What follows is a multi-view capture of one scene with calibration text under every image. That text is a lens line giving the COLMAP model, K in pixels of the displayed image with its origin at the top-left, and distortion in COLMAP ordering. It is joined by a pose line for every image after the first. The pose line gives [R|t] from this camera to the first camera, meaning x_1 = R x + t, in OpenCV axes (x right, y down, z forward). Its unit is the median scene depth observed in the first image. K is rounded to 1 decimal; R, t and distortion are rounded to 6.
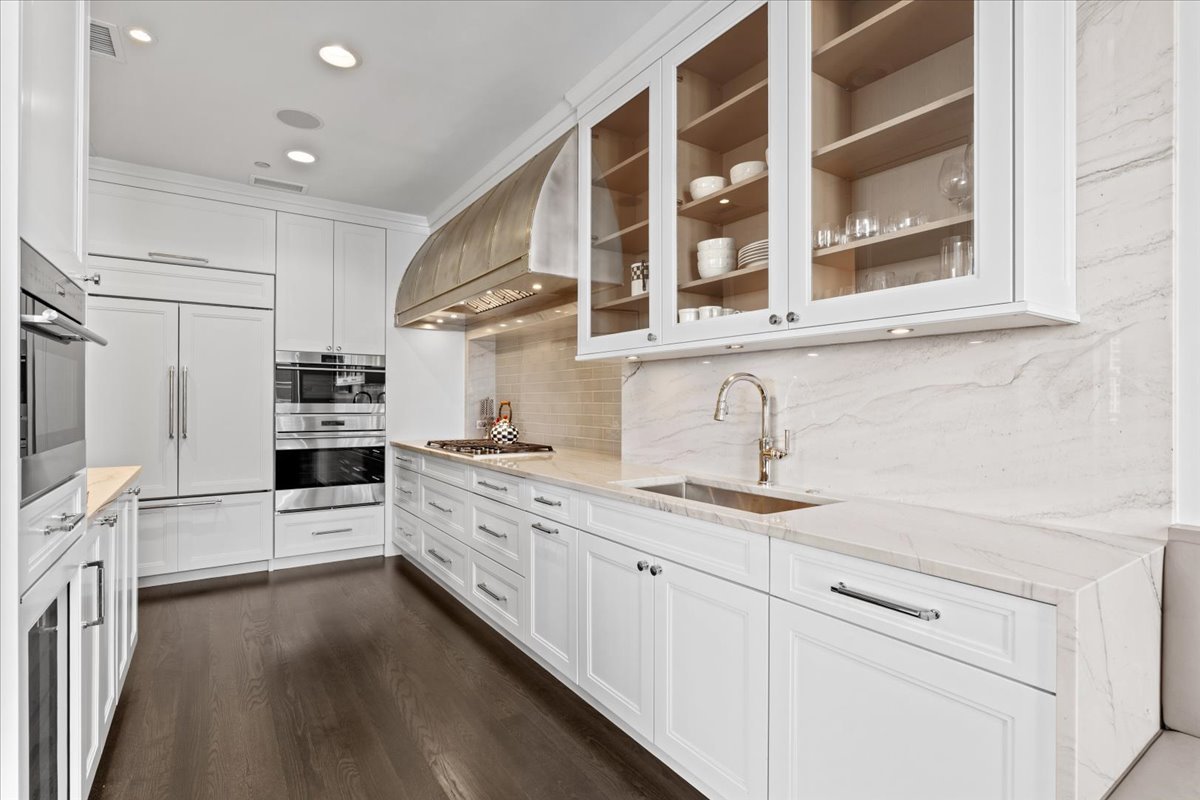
lens RADIAL K [[578.4, 0, 609.2], [0, 578.4, 396.3], [0, 0, 1]] dist [-0.001470, 0.000133]
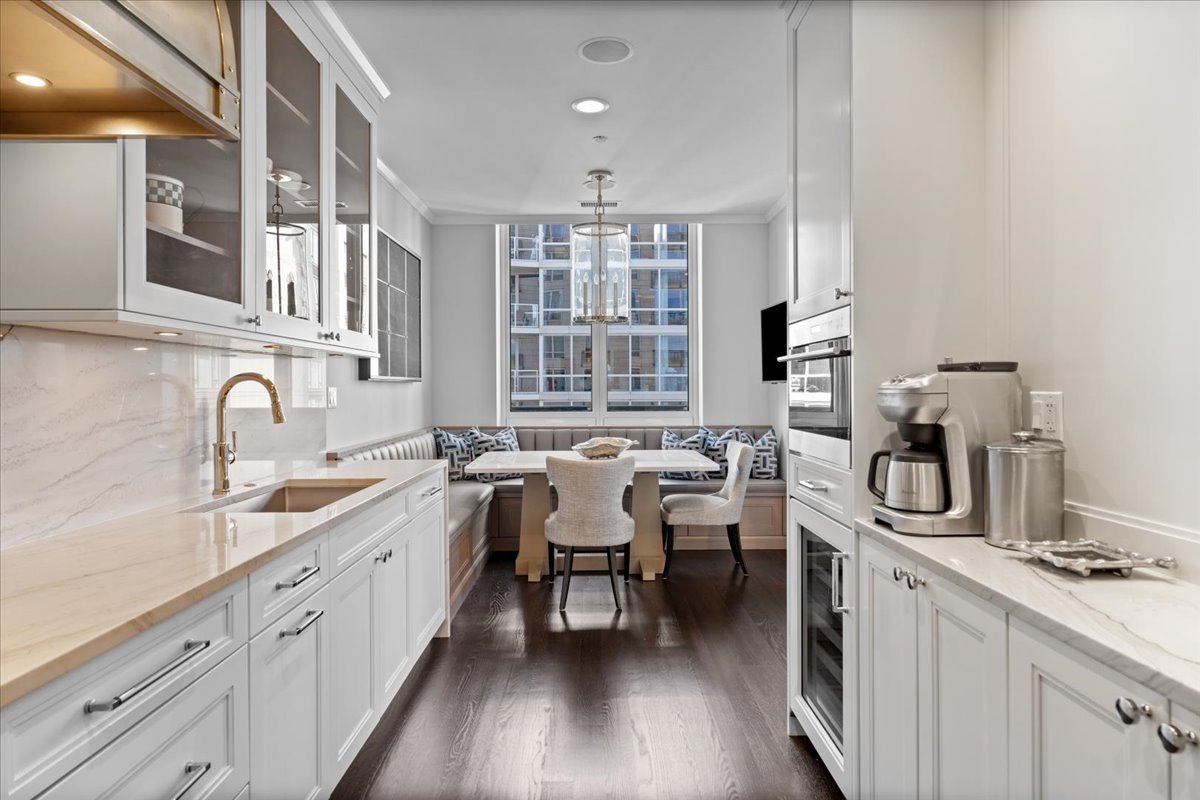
lens RADIAL K [[578.4, 0, 609.2], [0, 578.4, 396.3], [0, 0, 1]] dist [-0.001470, 0.000133]
pose [[-0.836878, -0.007393, 0.547340, -0.698024], [-0.003310, 0.999959, 0.008445, -0.010450], [-0.547380, 0.005256, -0.836868, 1.323370]]
